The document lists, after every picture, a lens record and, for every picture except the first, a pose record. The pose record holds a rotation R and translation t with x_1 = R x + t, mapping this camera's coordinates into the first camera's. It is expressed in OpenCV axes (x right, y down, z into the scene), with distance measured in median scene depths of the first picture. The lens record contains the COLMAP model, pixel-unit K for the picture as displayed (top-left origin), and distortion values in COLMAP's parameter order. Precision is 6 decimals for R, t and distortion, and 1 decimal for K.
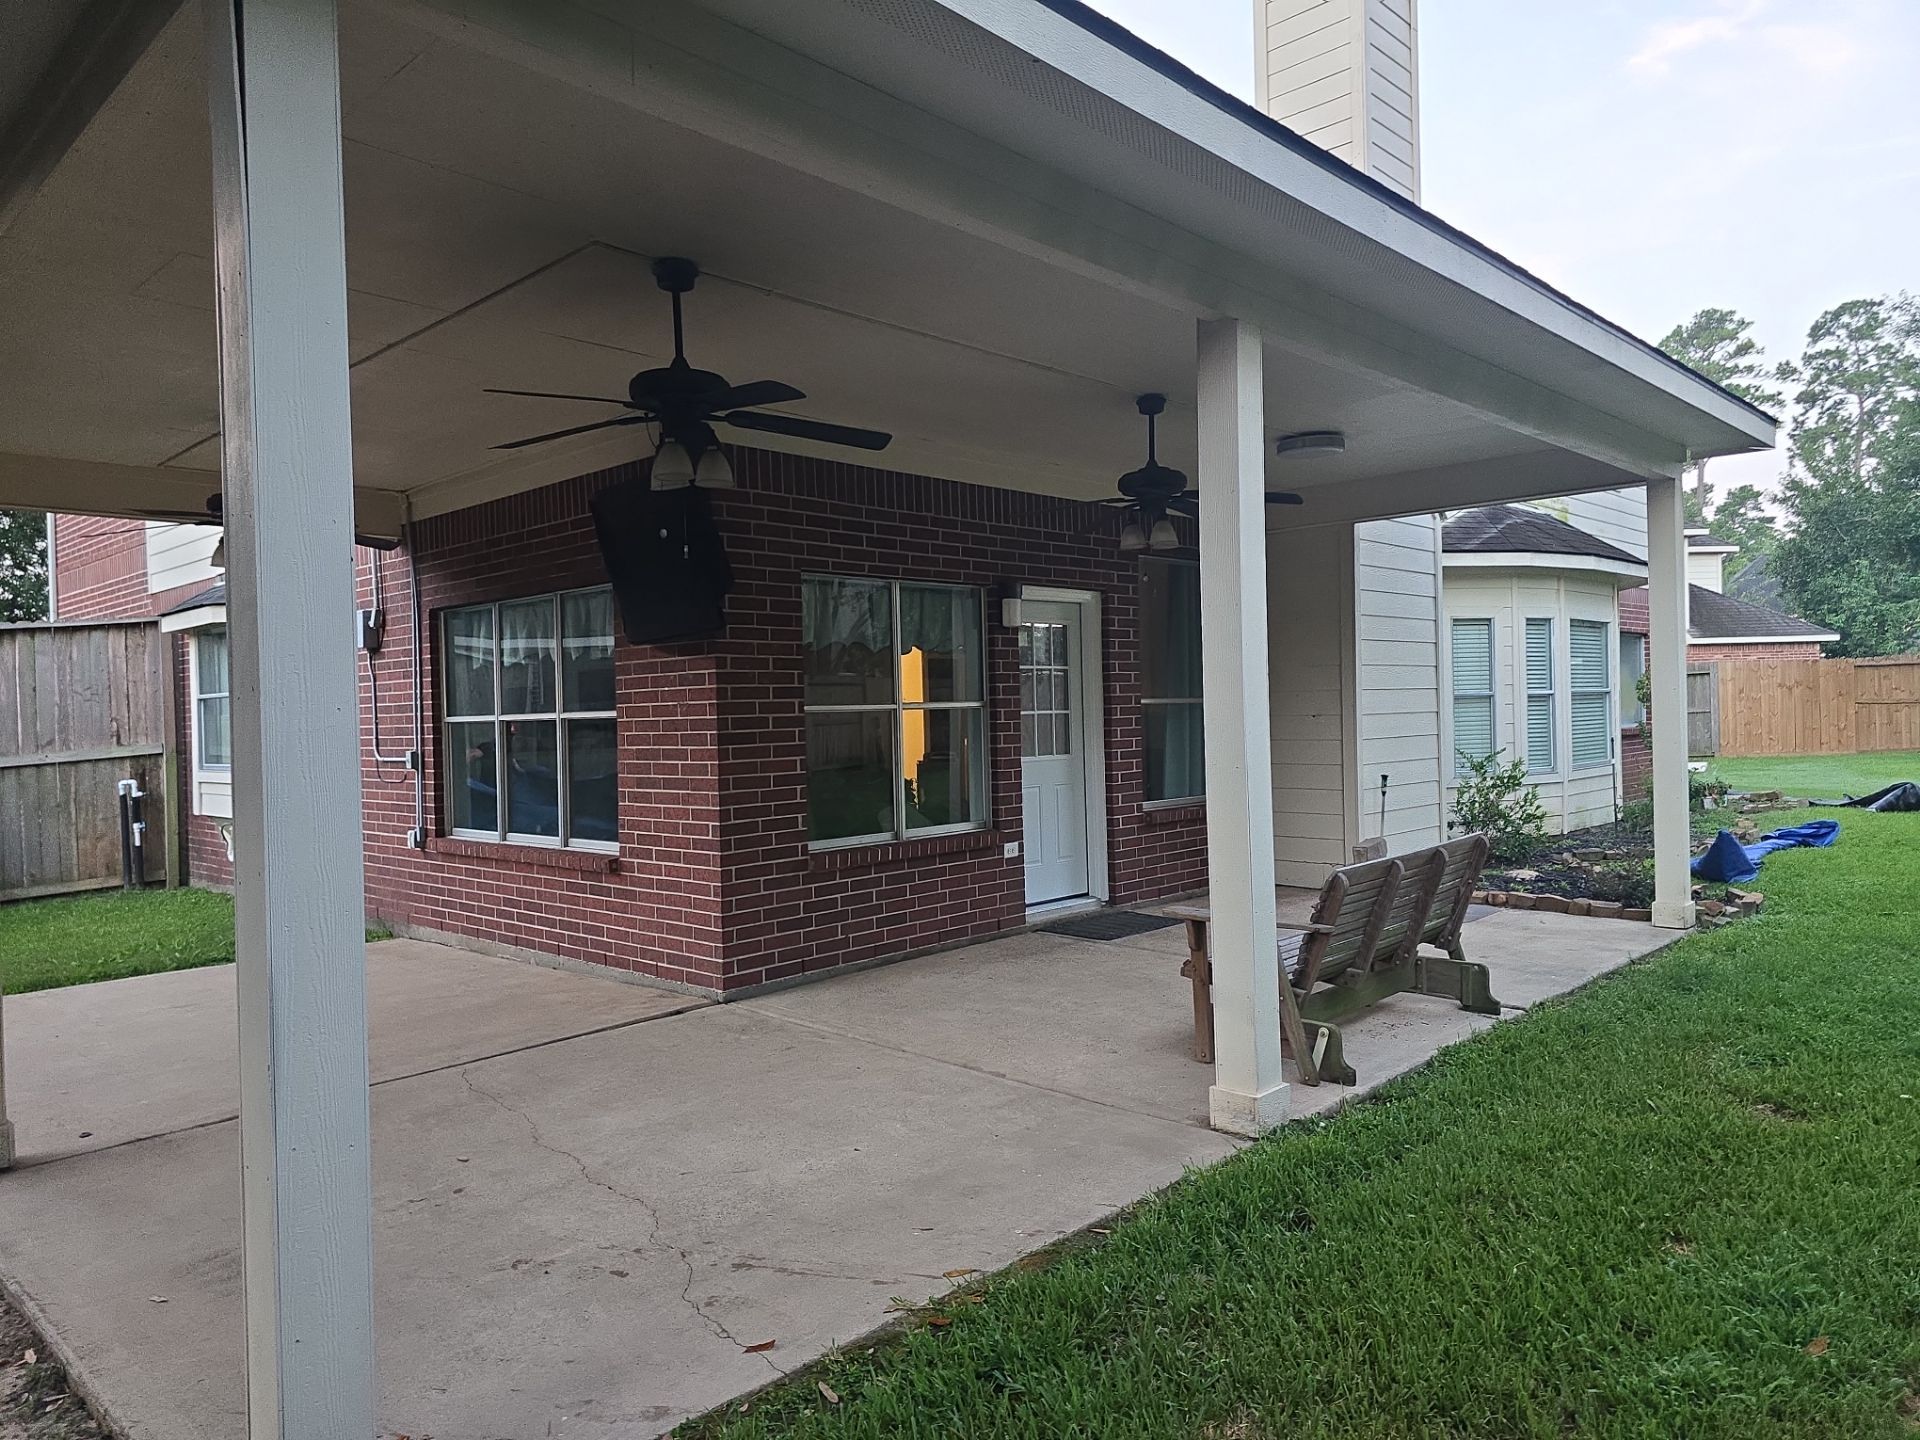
lens RADIAL K [[1276.0, 0, 955.9], [0, 1276.0, 712.5], [0, 0, 1]] dist [0.076124, -0.000473]
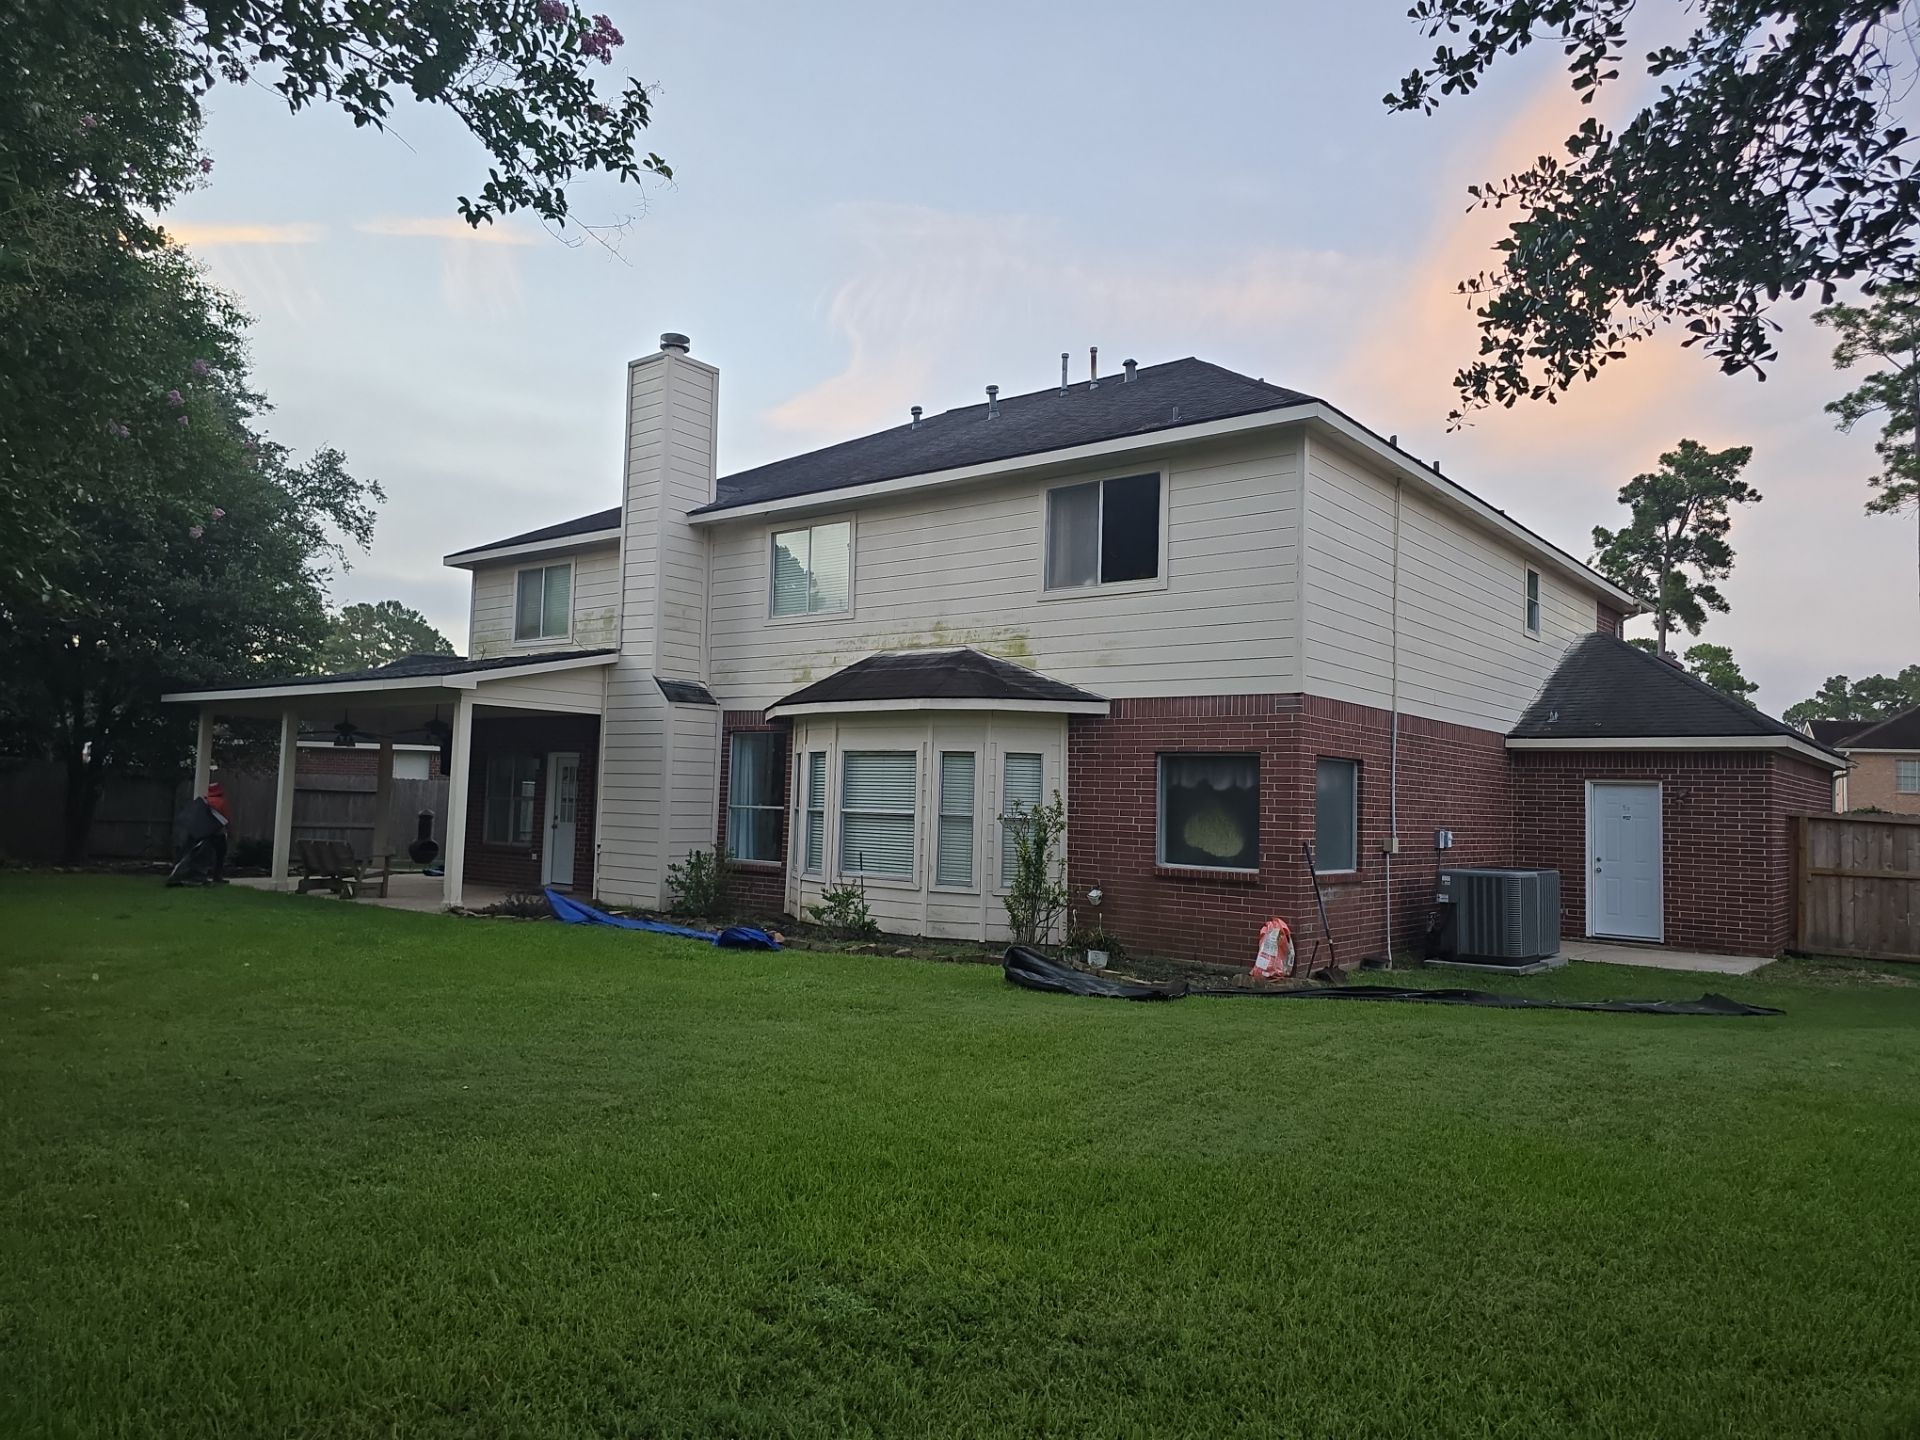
lens RADIAL K [[1325.0, 0, 960.0], [0, 1325.0, 720.0], [0, 0, 1]] dist [0.049453, -0.003840]
pose [[0.112012, -0.028118, -0.993309, 2.747746], [-0.026064, 0.999173, -0.031223, -0.102914], [0.993365, 0.029387, 0.111186, 1.520135]]
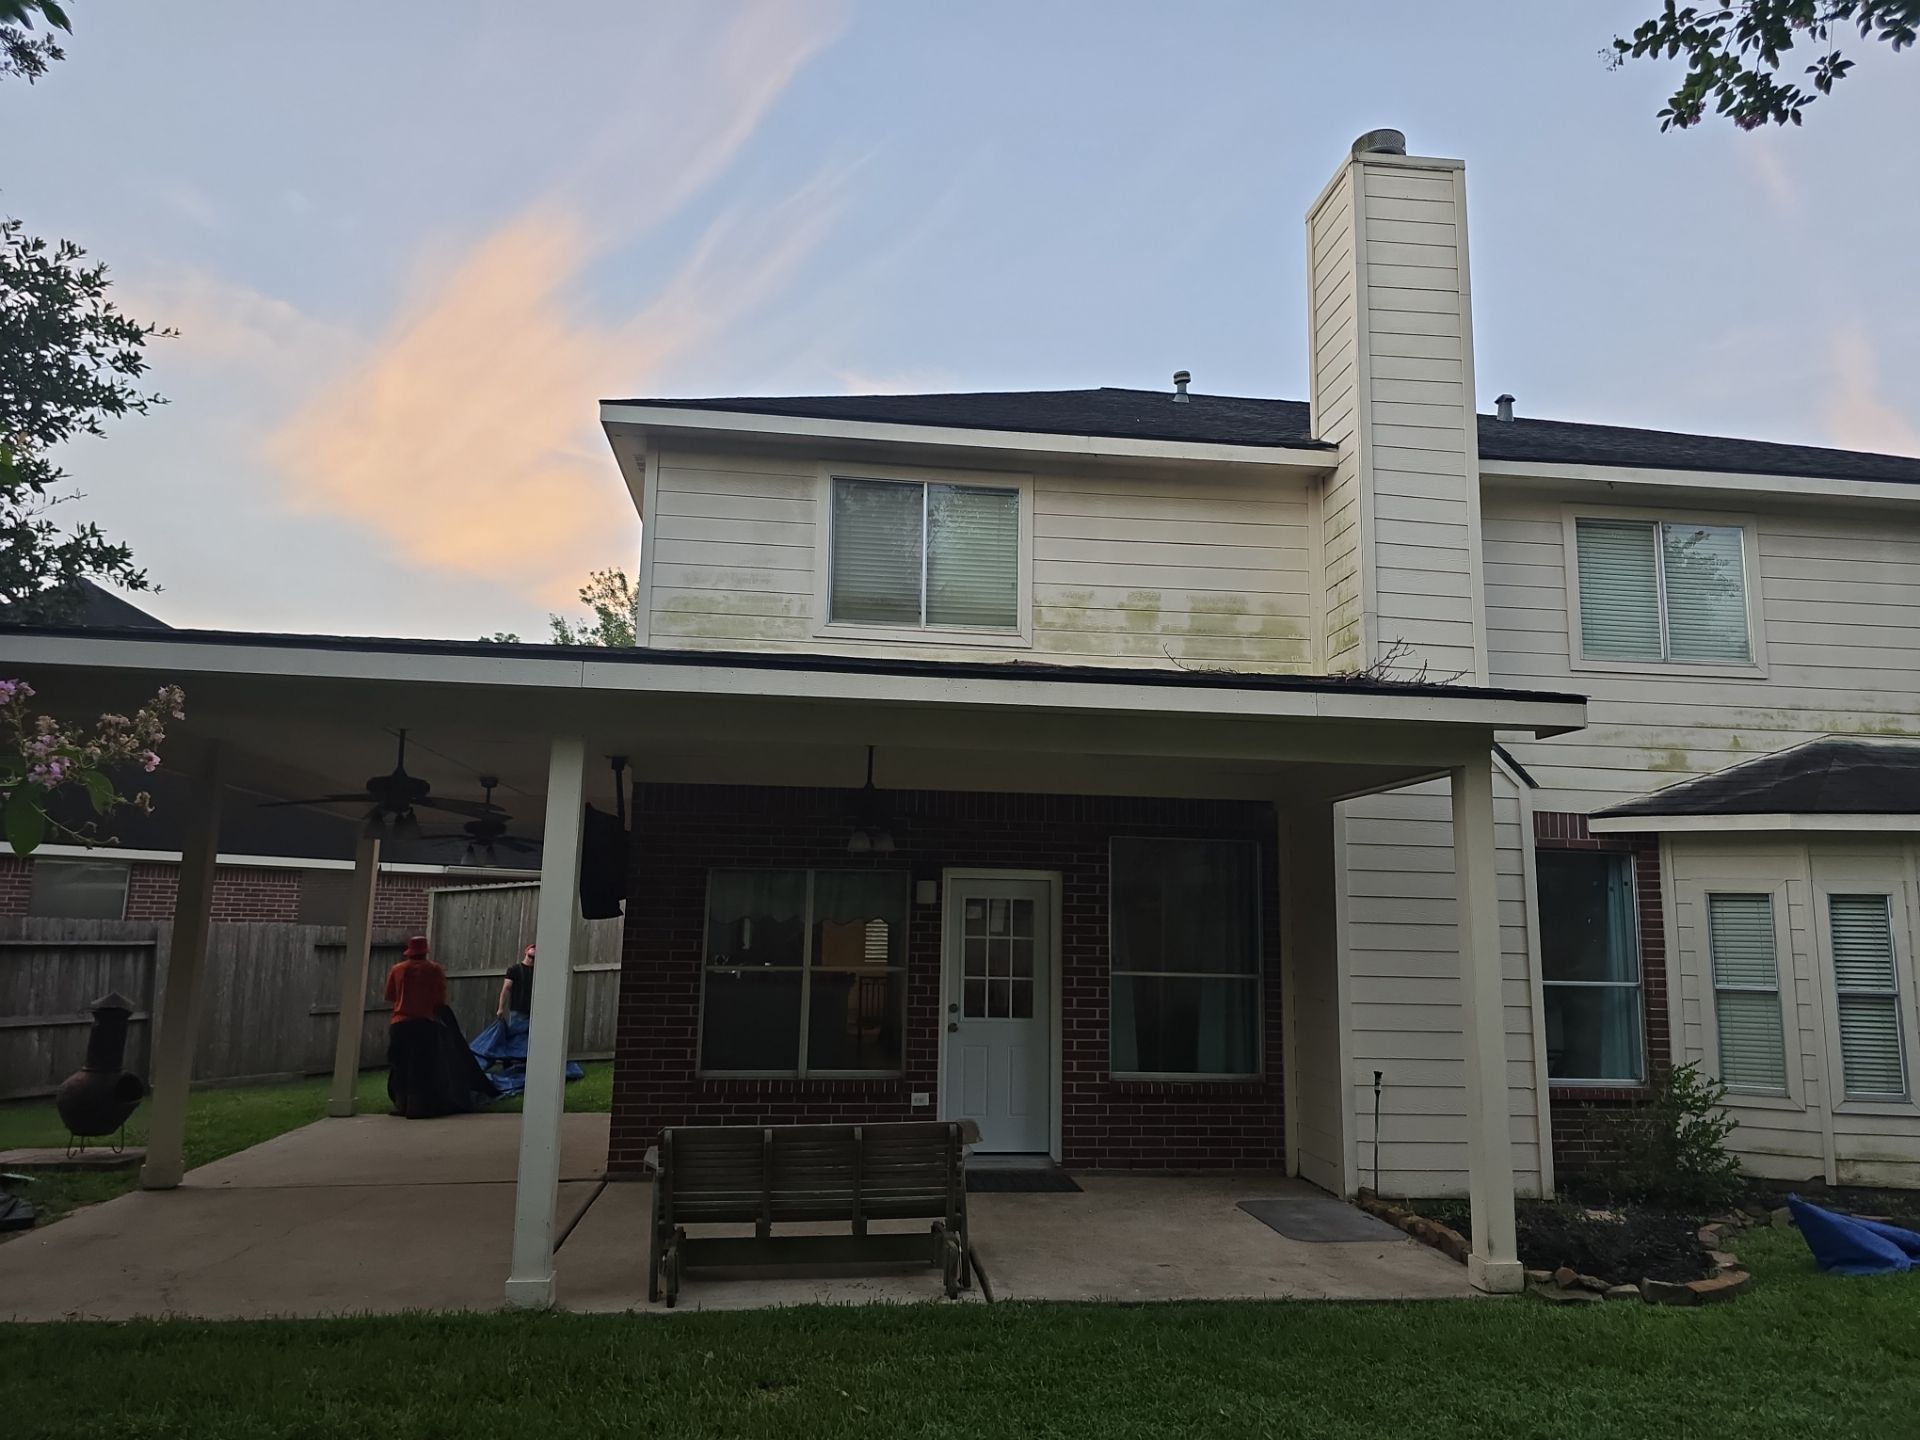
lens RADIAL K [[1325.0, 0, 960.0], [0, 1325.0, 720.0], [0, 0, 1]] dist [0.049453, -0.003840]
pose [[0.781474, -0.053888, -0.621606, 0.832893], [-0.040441, 0.989794, -0.136648, -0.068865], [0.622626, 0.131925, 0.771319, 0.045589]]
